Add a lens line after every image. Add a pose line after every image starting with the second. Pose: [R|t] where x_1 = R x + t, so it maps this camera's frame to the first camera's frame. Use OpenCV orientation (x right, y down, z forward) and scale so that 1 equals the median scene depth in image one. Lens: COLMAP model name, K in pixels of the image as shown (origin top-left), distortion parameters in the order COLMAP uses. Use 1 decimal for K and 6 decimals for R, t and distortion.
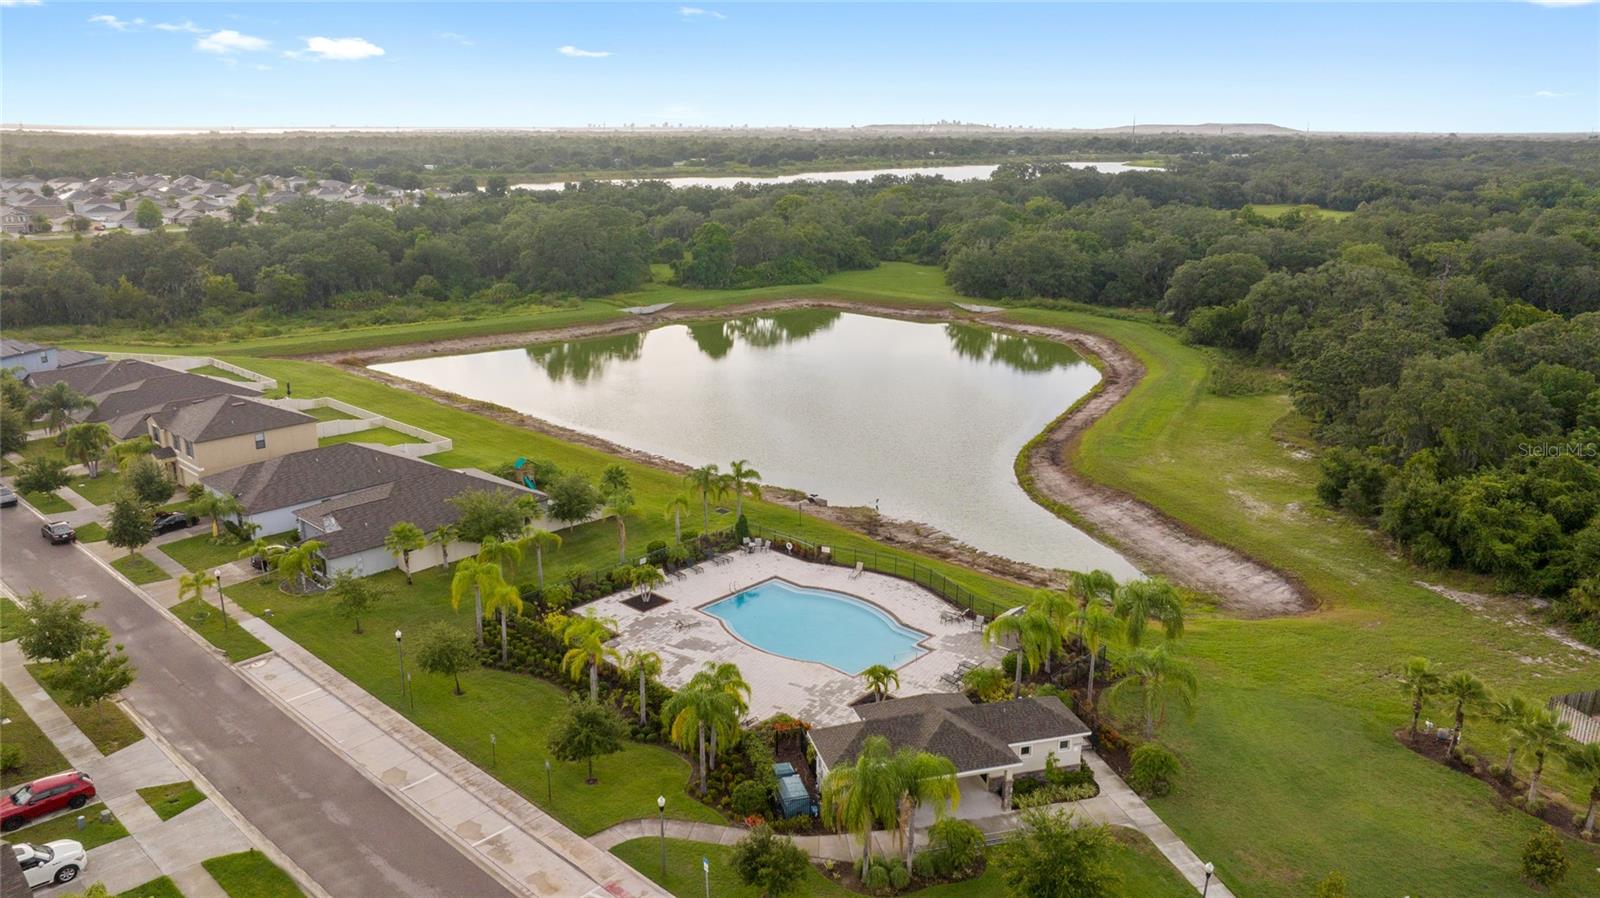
lens RADIAL K [[1127.7, 0, 800.0], [0, 1127.7, 449.0], [0, 0, 1]] dist [-0.027985, 0.030636]
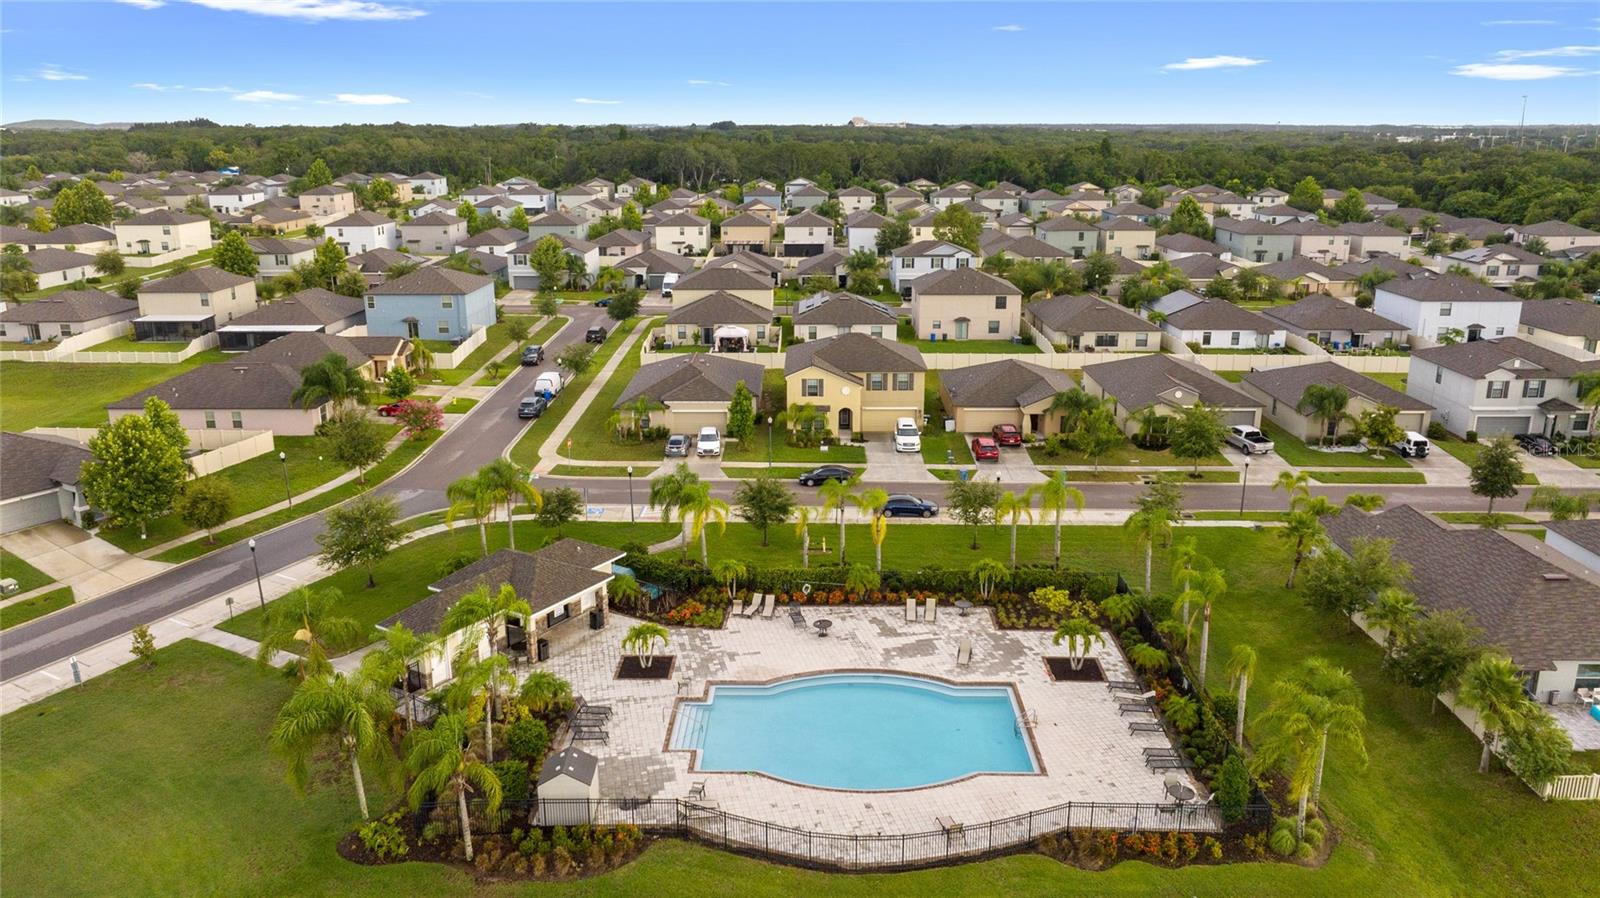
lens RADIAL K [[1127.7, 0, 800.0], [0, 1127.7, 449.0], [0, 0, 1]] dist [-0.027985, 0.030636]
pose [[-0.726097, 0.197212, -0.658704, 0.181301], [-0.184960, 0.866655, 0.463355, -0.118928], [0.662249, 0.458275, -0.592799, 0.523959]]
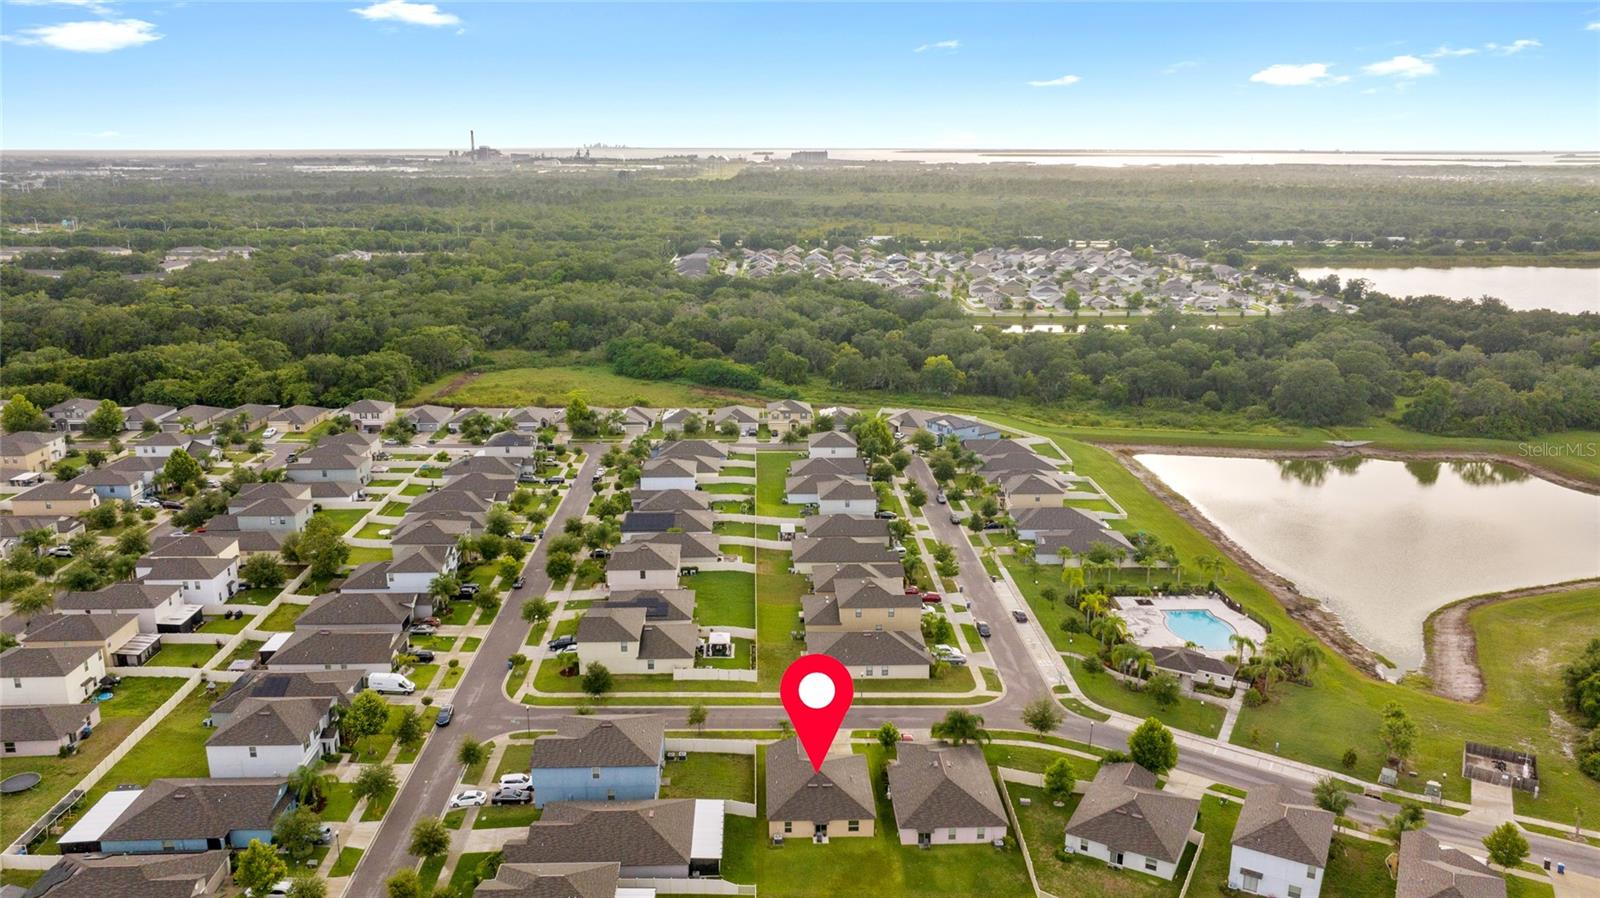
lens RADIAL K [[1127.7, 0, 800.0], [0, 1127.7, 449.0], [0, 0, 1]] dist [-0.027985, 0.030636]
pose [[0.707235, 0.174810, -0.685026, 0.392110], [-0.191950, 0.980031, 0.051918, -0.070867], [0.680422, 0.094772, 0.726667, -0.536784]]
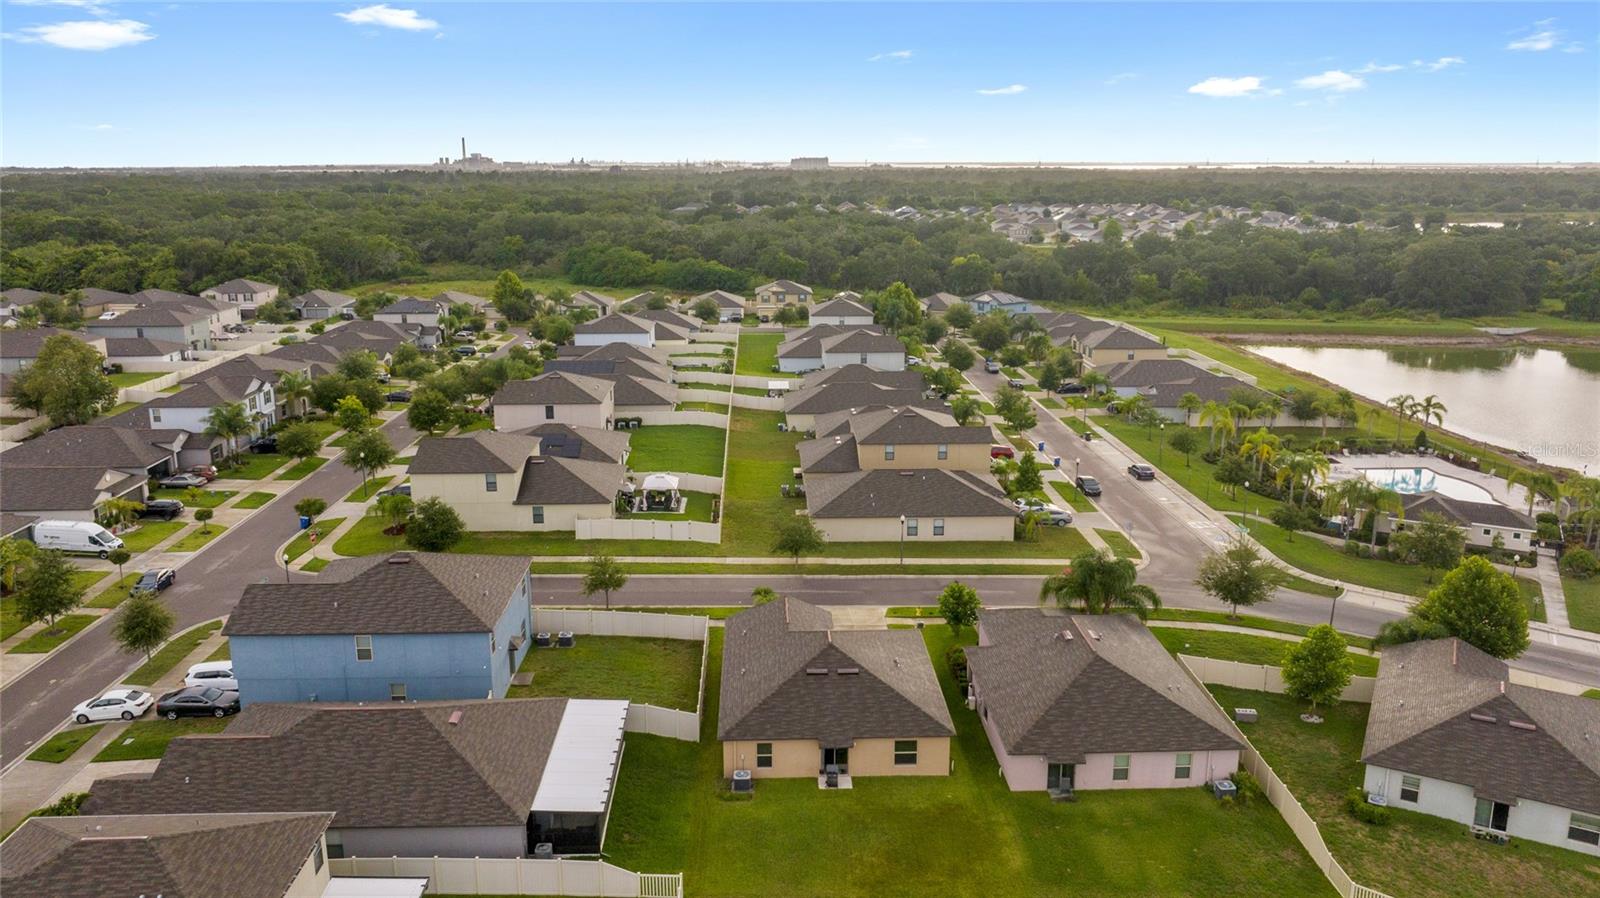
lens RADIAL K [[1162.6, 0, 800.0], [0, 1162.6, 449.0], [0, 0, 1]] dist [-0.024907, 0.002299]
pose [[0.707260, 0.164215, -0.687617, 0.189583], [-0.189329, 0.981116, 0.039569, 0.081926], [0.681129, 0.102200, 0.724995, -0.278657]]
